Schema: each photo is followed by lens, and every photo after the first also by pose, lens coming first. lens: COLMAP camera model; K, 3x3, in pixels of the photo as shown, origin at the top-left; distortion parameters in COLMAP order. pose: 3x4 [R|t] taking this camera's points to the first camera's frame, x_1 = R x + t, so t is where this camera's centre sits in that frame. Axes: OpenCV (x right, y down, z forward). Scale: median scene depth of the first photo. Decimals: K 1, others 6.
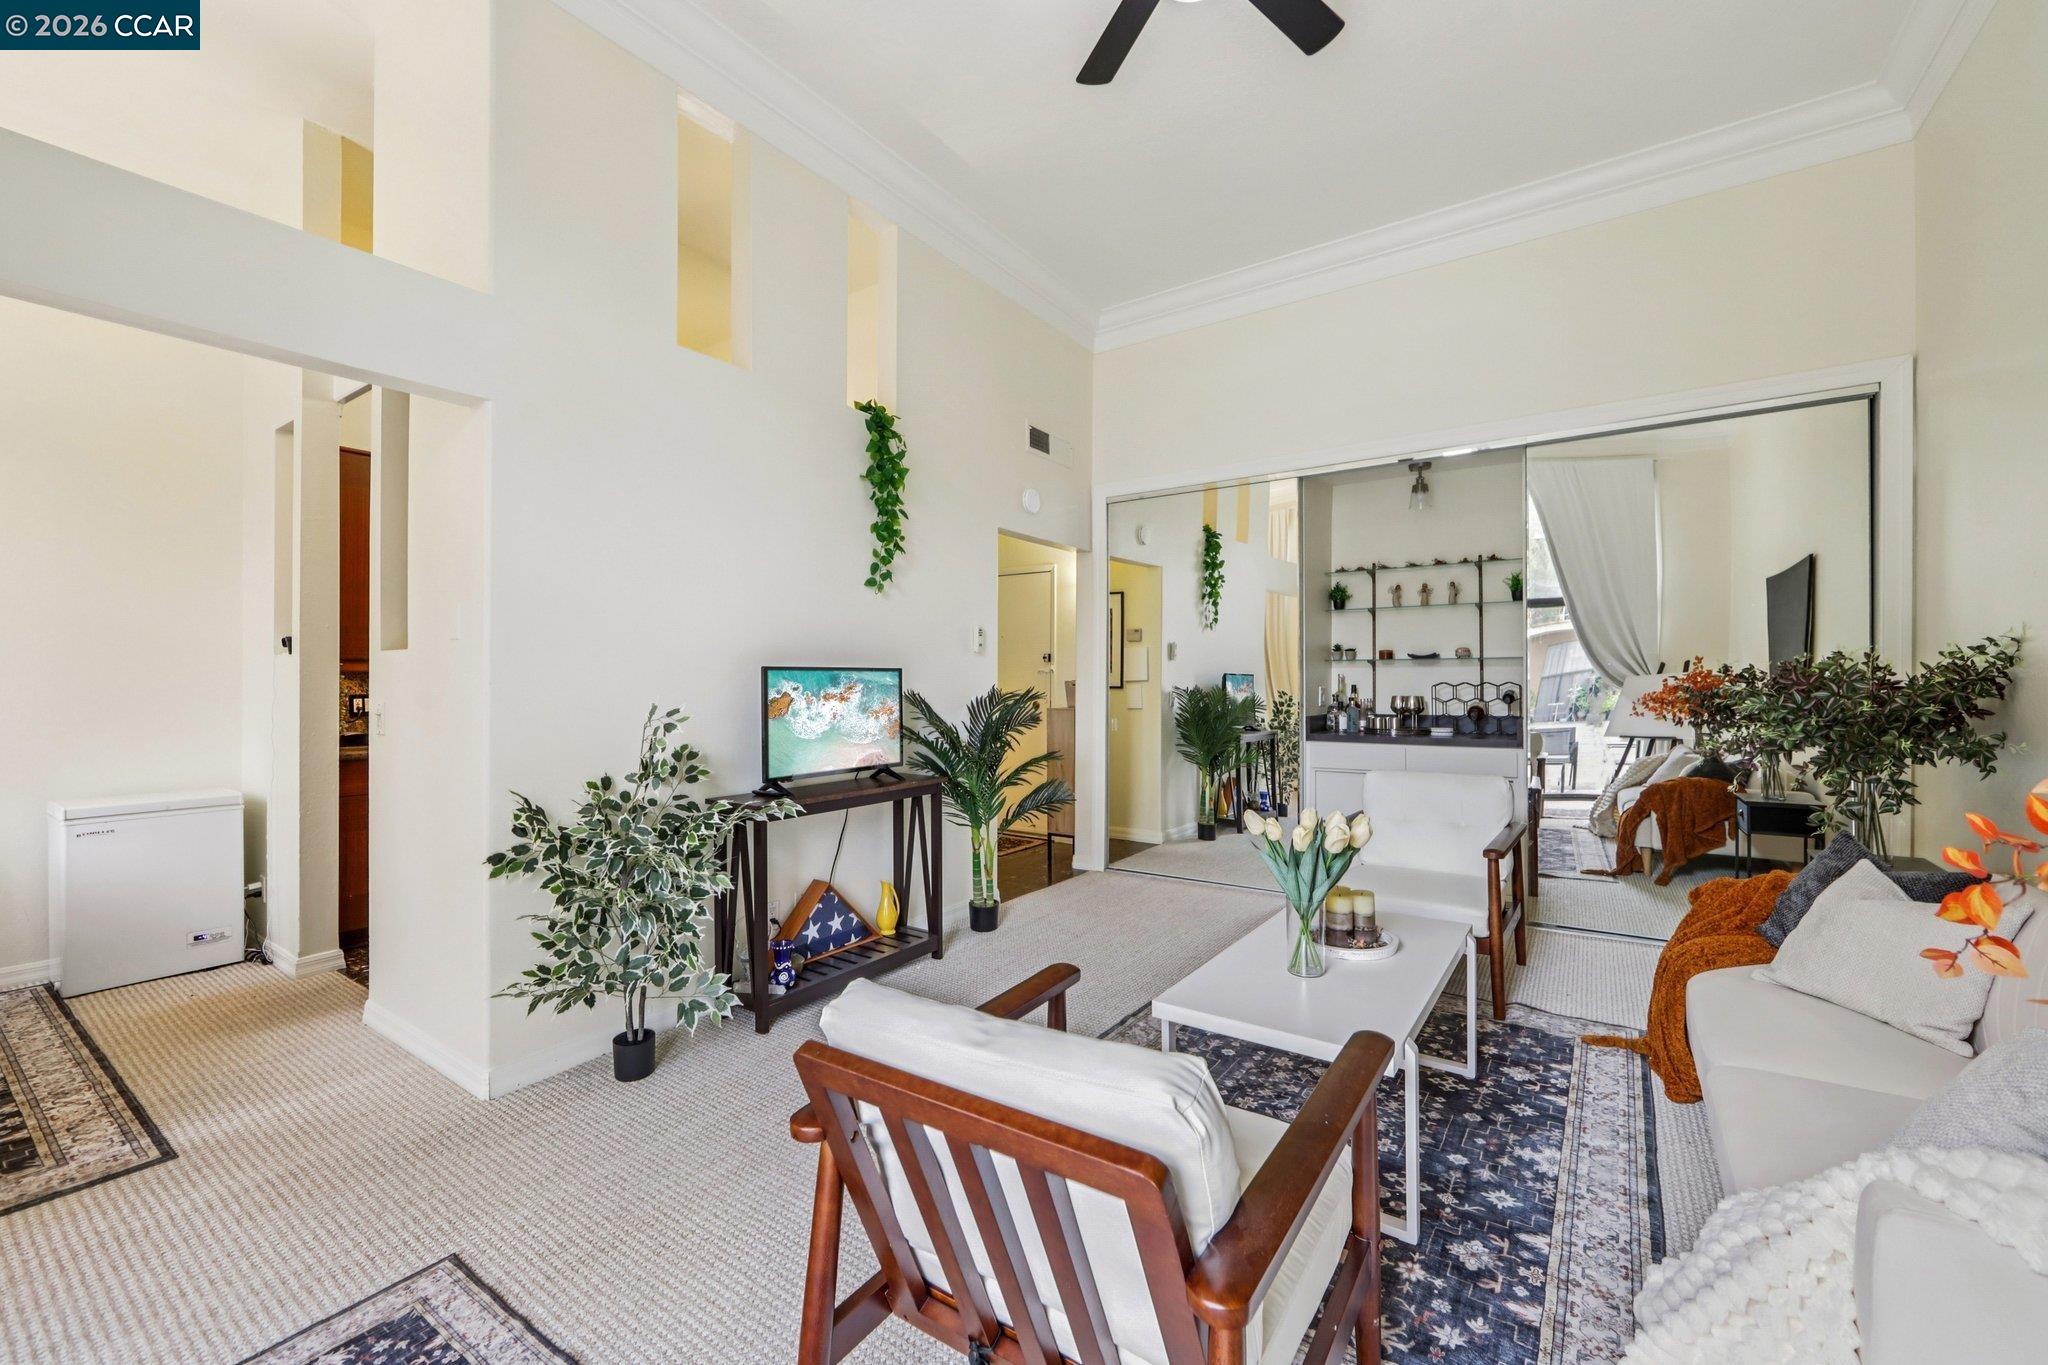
lens RADIAL K [[836.3, 0, 1036.9], [0, 836.3, 660.0], [0, 0, 1]] dist [-0.012883, 0.000727]
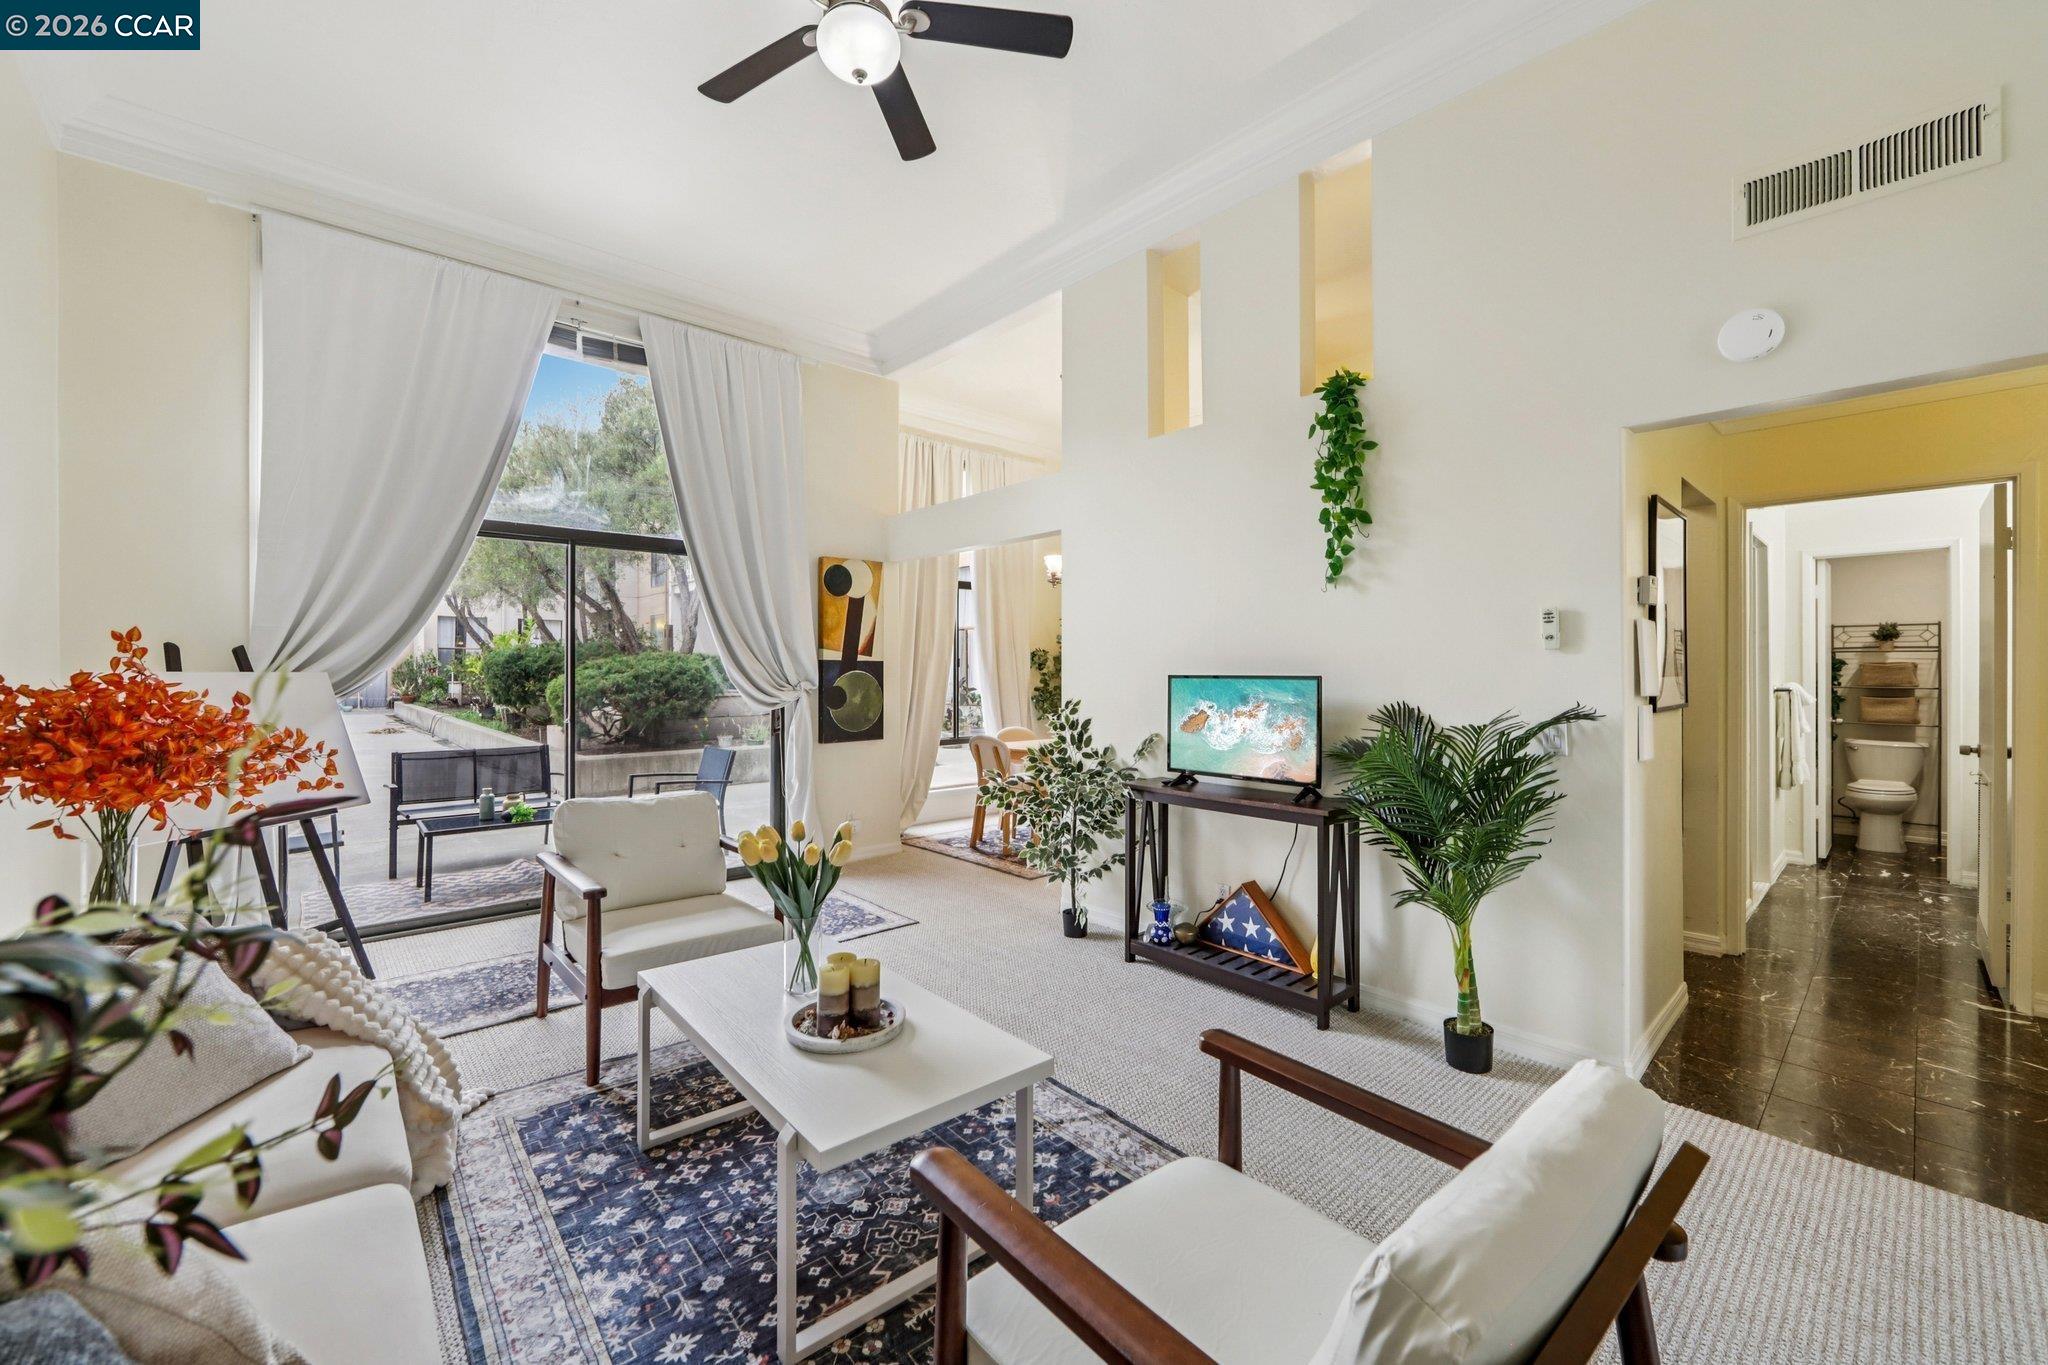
lens RADIAL K [[819.9, 0, 1027.5], [0, 819.9, 664.1], [0, 0, 1]] dist [-0.014862, 0.002125]
pose [[-0.252316, -0.003561, -0.967638, 1.329288], [0.019152, 0.999779, -0.008673, -0.002281], [0.967455, -0.020721, -0.252192, 1.675885]]
